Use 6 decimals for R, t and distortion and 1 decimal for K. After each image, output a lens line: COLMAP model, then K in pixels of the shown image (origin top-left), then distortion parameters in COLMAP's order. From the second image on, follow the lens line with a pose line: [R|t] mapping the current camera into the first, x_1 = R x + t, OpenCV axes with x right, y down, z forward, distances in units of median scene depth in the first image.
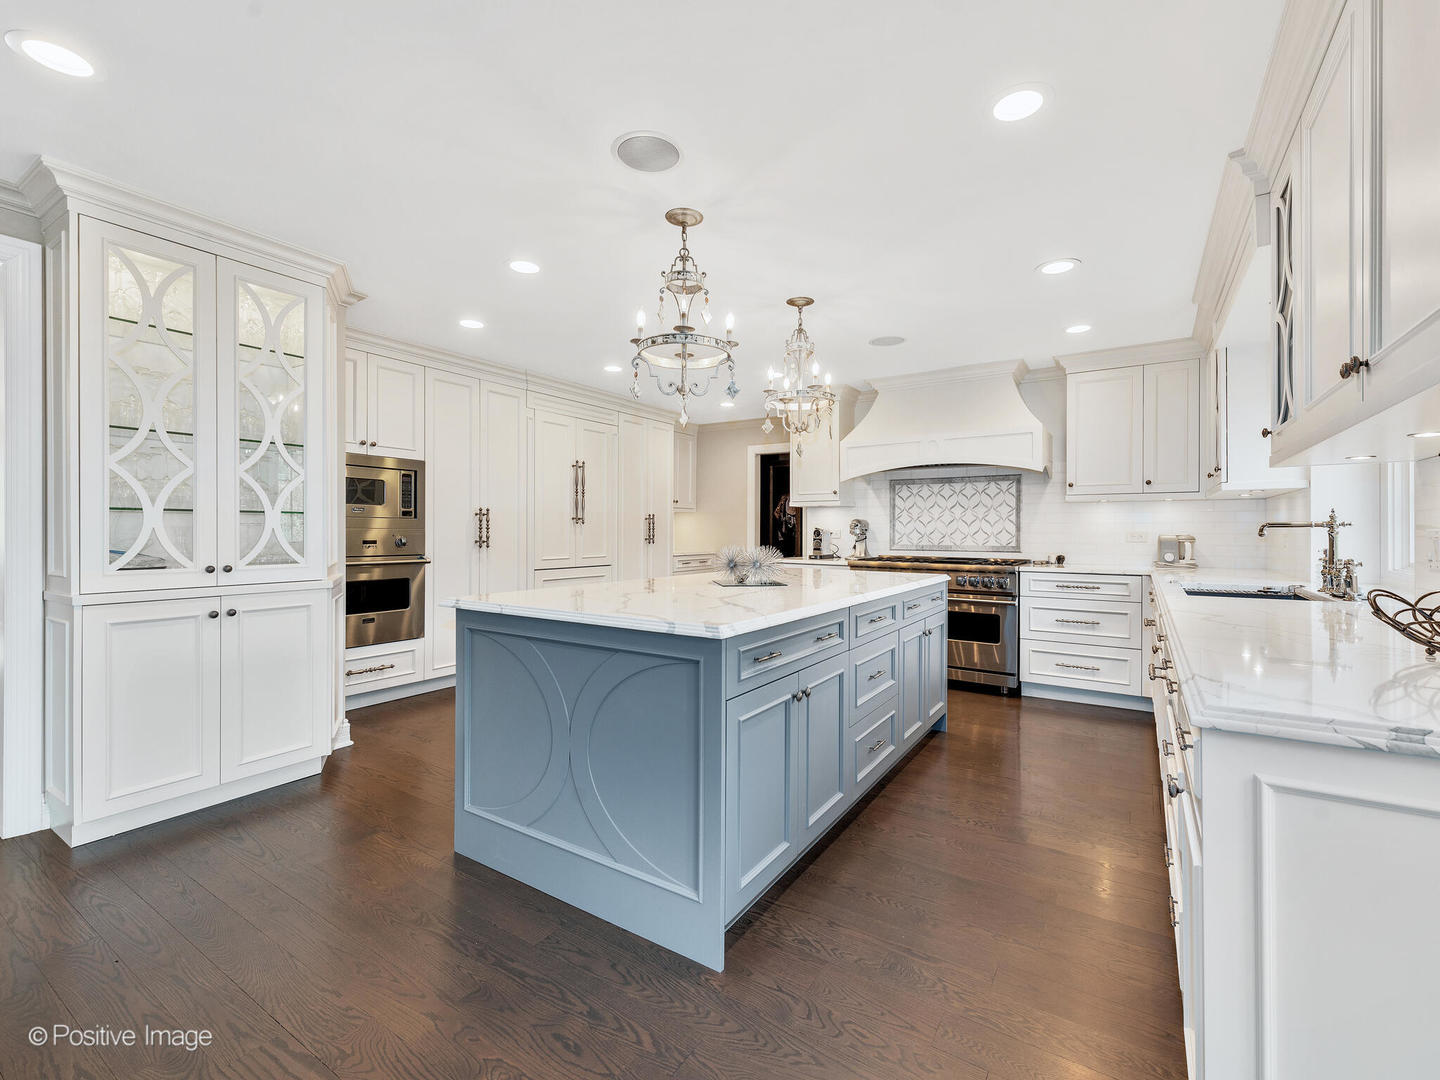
lens RADIAL K [[642.4, 0, 716.9], [0, 642.4, 529.5], [0, 0, 1]] dist [0.000173, 0.000076]
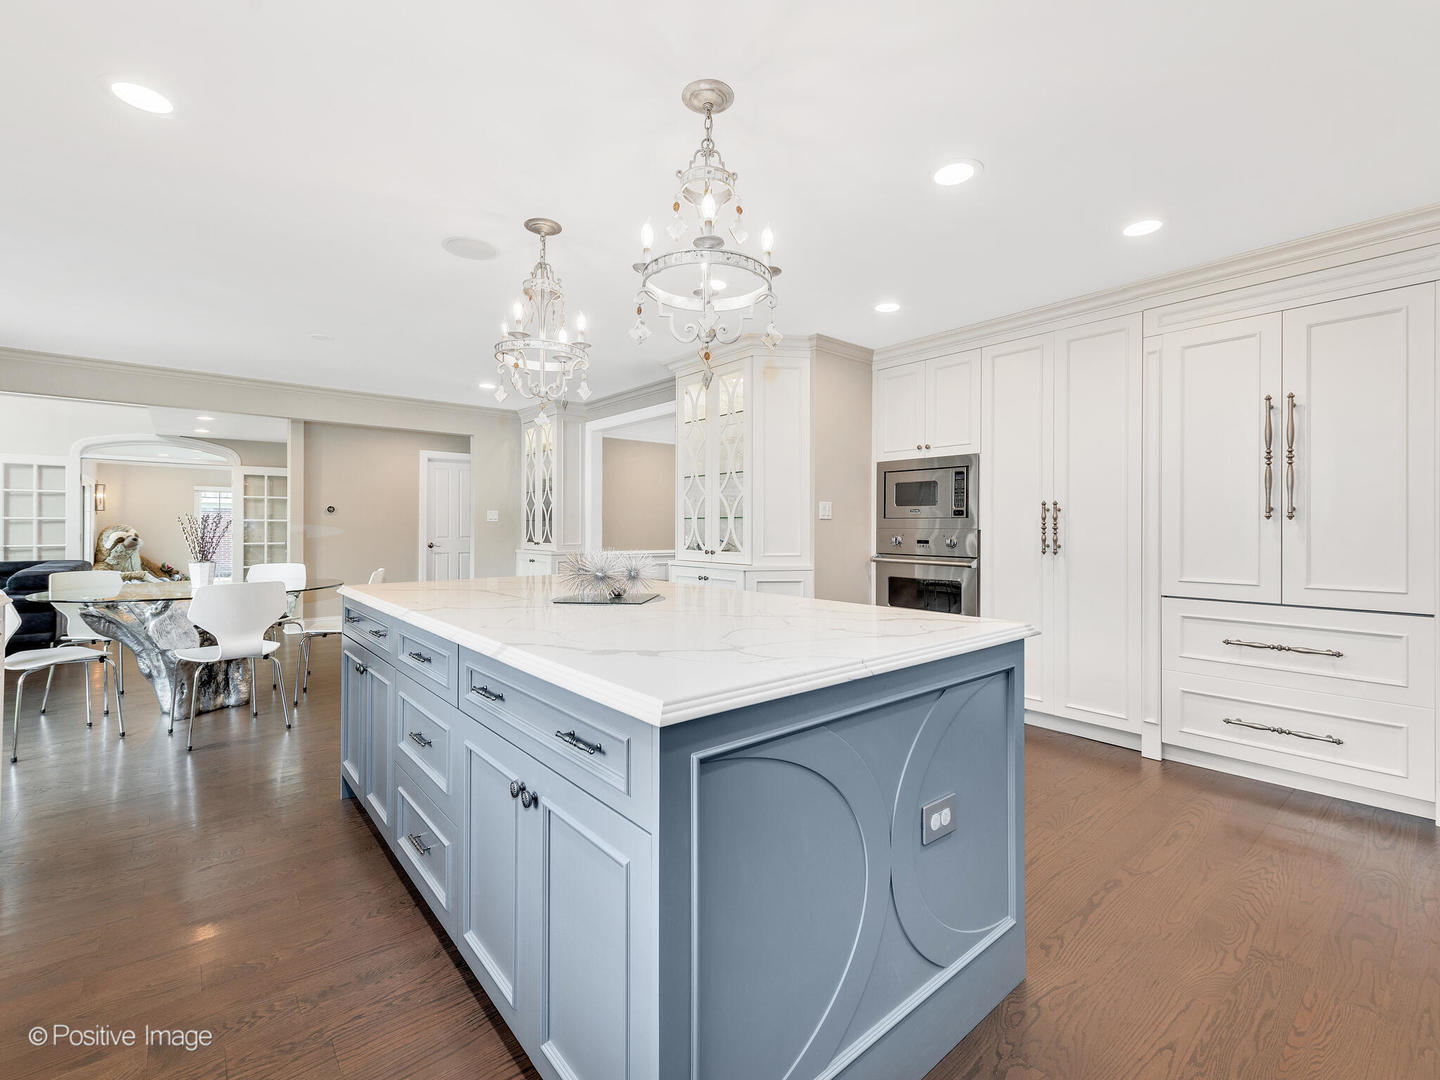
lens RADIAL K [[642.4, 0, 716.9], [0, 642.4, 529.5], [0, 0, 1]] dist [0.000173, 0.000076]
pose [[-0.286240, 0.004780, -0.958146, 0.529948], [-0.000869, 0.999986, 0.005248, -0.004916], [0.958158, 0.002335, -0.286231, 0.934477]]
